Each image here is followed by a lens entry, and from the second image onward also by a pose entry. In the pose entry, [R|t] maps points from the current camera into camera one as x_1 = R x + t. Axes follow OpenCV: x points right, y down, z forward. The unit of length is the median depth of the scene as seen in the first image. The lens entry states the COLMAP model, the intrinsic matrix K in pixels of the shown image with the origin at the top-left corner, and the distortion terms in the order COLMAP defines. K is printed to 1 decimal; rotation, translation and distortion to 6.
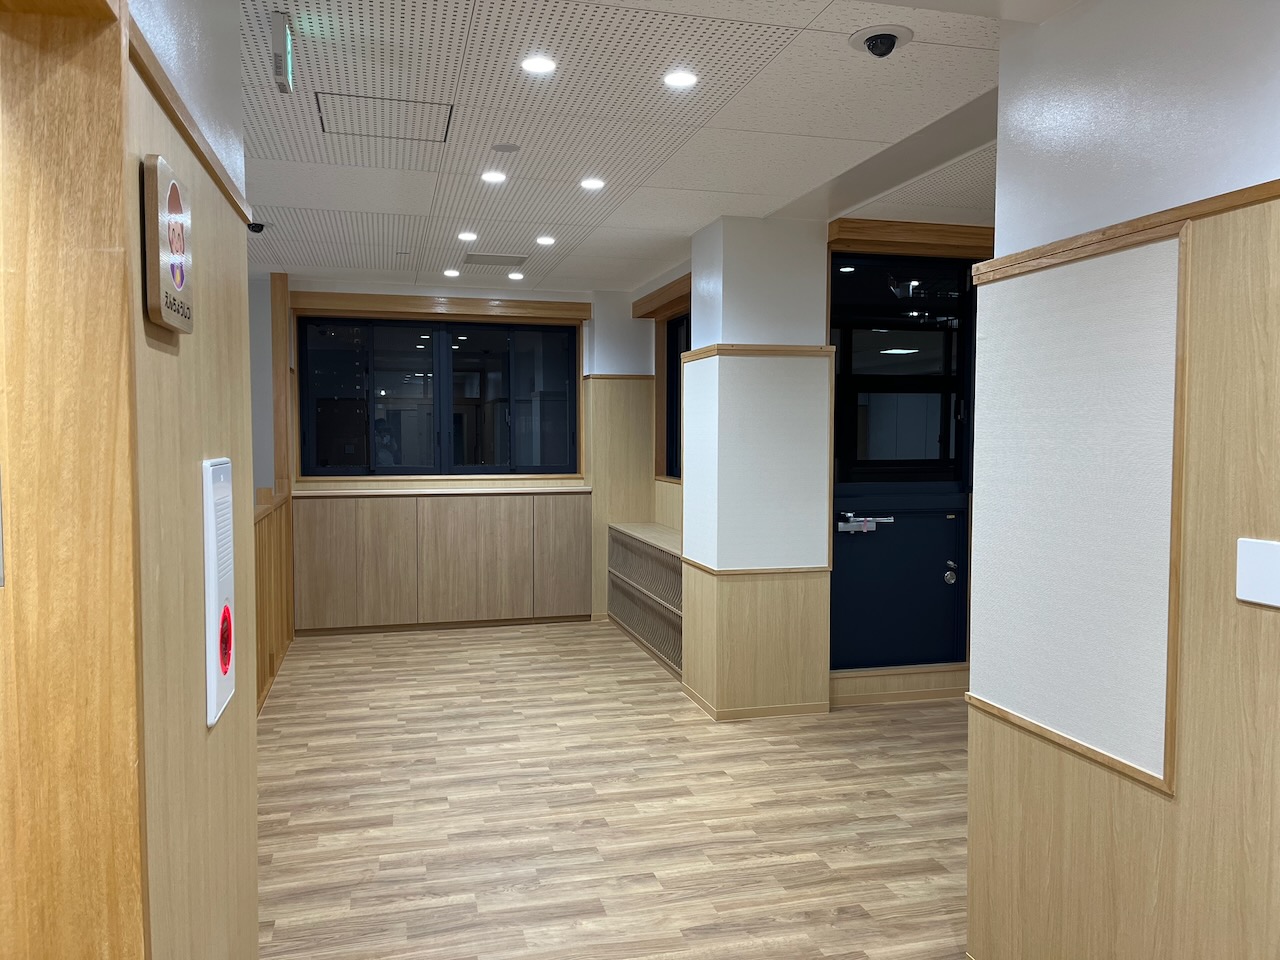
lens RADIAL K [[961.0, 0, 640.0], [0, 961.0, 480.0], [0, 0, 1]] dist [0.027242, -0.006959]
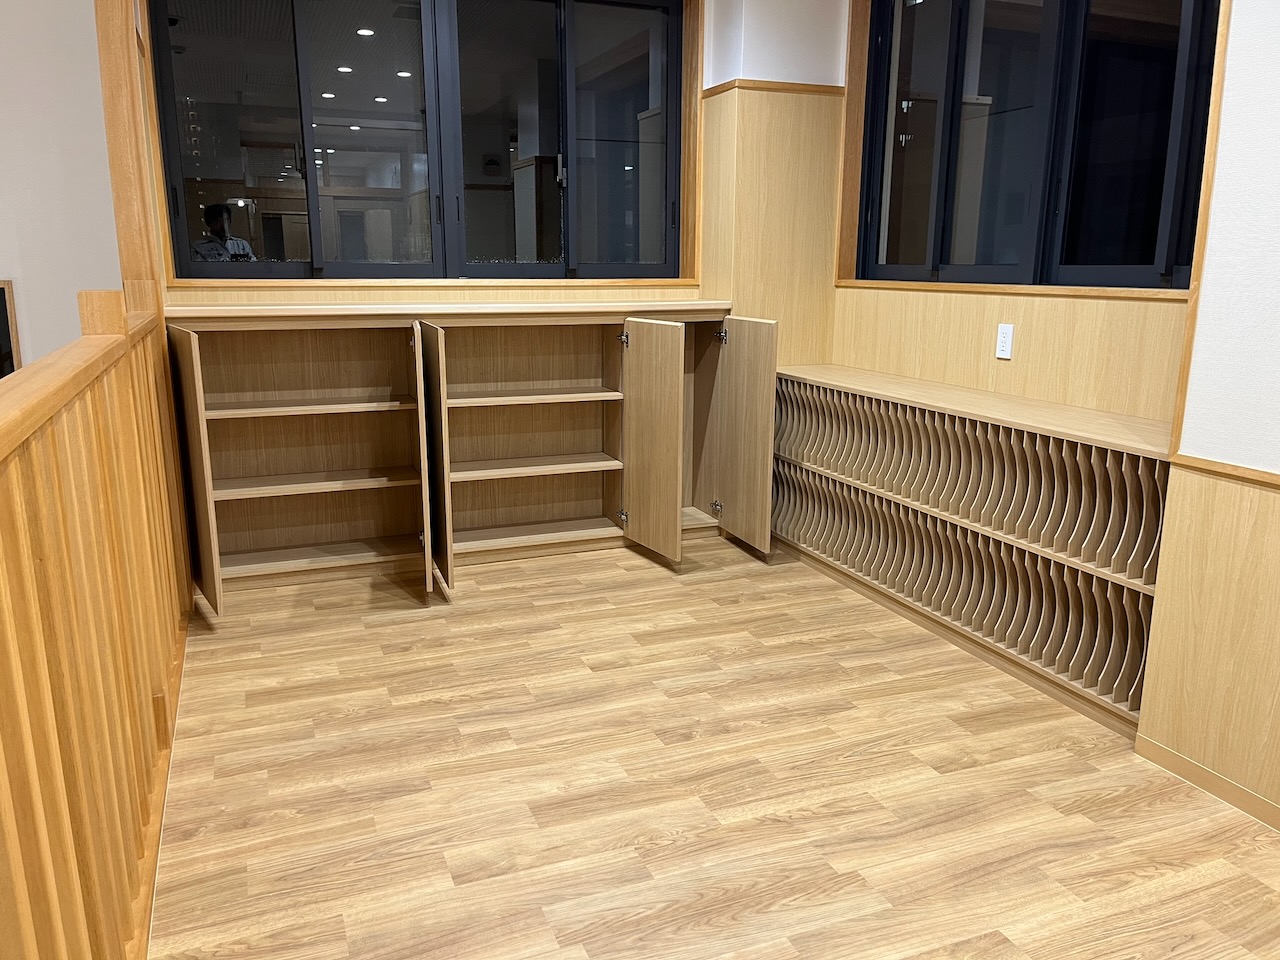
lens RADIAL K [[1030.8, 0, 640.0], [0, 1030.8, 480.0], [0, 0, 1]] dist [0.059479, -0.006638]
pose [[0.995010, -0.021803, 0.097361, -0.218517], [0.005617, 0.986525, 0.163512, 0.016401], [-0.099614, -0.162149, 0.981725, 0.555605]]
